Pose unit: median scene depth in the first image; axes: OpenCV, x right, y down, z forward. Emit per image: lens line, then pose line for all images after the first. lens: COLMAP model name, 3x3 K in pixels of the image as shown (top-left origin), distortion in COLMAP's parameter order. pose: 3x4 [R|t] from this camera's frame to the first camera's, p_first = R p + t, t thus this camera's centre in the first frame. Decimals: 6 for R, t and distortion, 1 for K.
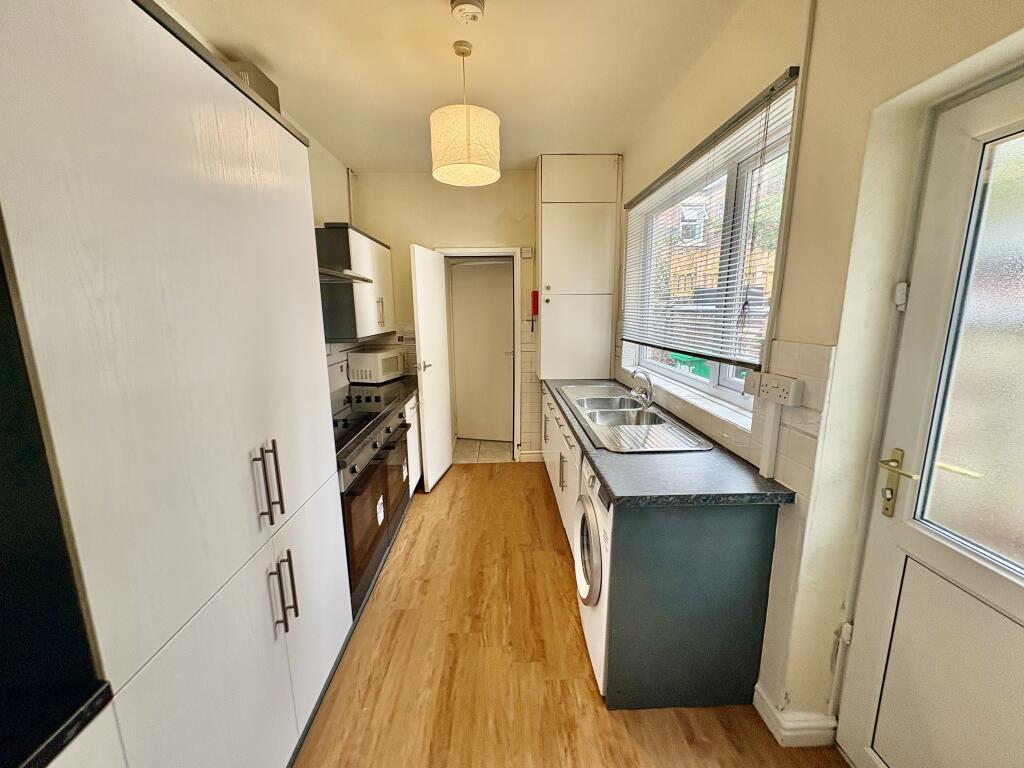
lens RADIAL K [[407.4, 0, 515.9], [0, 407.4, 384.1], [0, 0, 1]] dist [0.000238, 0.000083]
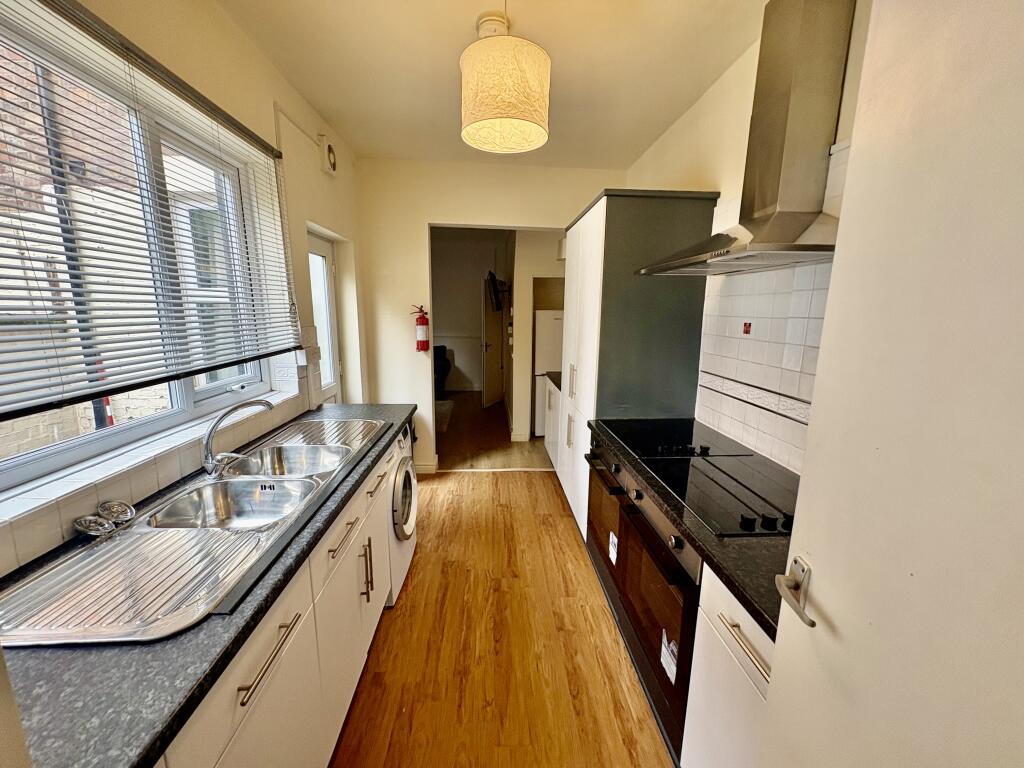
lens RADIAL K [[407.4, 0, 513.9], [0, 407.4, 388.4], [0, 0, 1]] dist [0.000238, 0.000083]
pose [[-0.999360, -0.023290, -0.027164, -0.089984], [-0.031605, 0.930475, 0.364991, -0.301536], [0.016775, 0.365615, -0.930615, 1.647832]]
